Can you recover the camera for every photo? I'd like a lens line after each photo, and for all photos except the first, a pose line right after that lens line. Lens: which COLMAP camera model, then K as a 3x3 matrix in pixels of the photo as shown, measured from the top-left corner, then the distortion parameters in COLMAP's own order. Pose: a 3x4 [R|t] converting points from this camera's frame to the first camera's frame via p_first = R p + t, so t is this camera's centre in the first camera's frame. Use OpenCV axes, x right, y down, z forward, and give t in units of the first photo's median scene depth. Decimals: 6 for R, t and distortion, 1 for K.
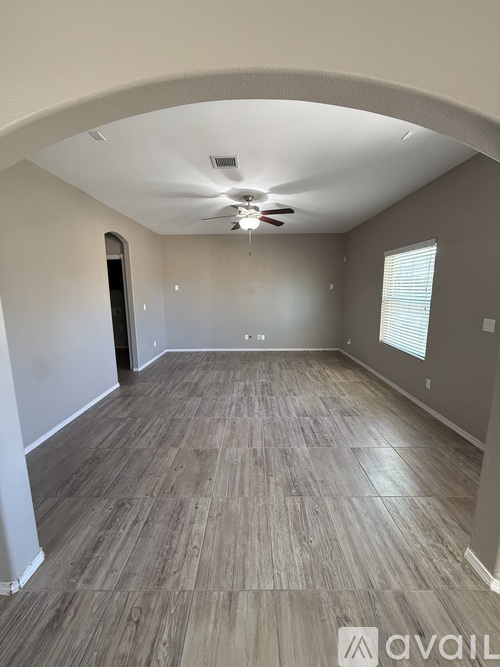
lens RADIAL K [[264.6, 0, 250.0], [0, 264.6, 333.5], [0, 0, 1]] dist [-0.000891, -0.000078]
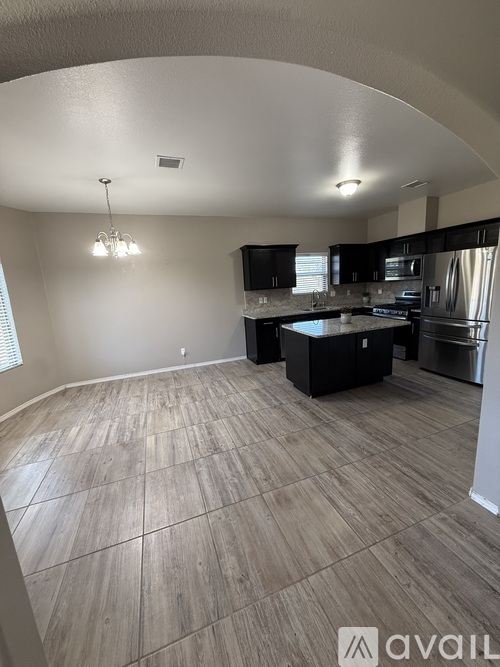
lens RADIAL K [[264.6, 0, 250.0], [0, 264.6, 333.5], [0, 0, 1]] dist [-0.000891, -0.000078]
pose [[-0.933305, 0.126926, -0.335904, 0.556614], [0.003381, 0.938511, 0.345234, -0.301968], [0.359069, 0.321073, -0.876346, 1.615472]]
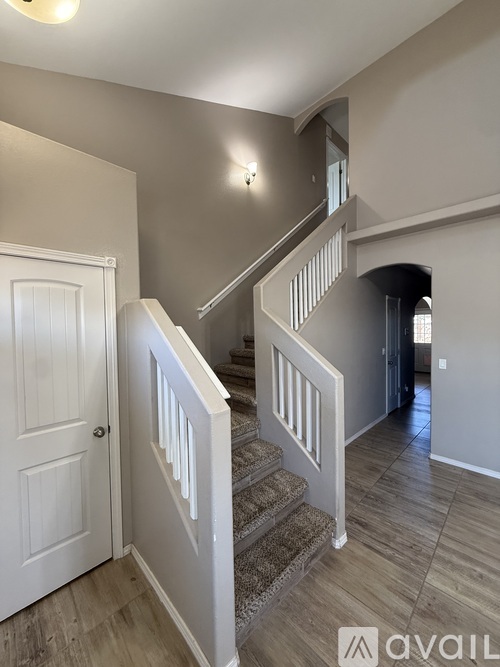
lens RADIAL K [[264.6, 0, 250.0], [0, 264.6, 333.5], [0, 0, 1]] dist [-0.000891, -0.000078]
pose [[-0.707995, 0.040261, -0.705069, 1.291990], [-0.103307, 0.981730, 0.159795, -0.321802], [0.698621, 0.185973, -0.690900, 1.139477]]
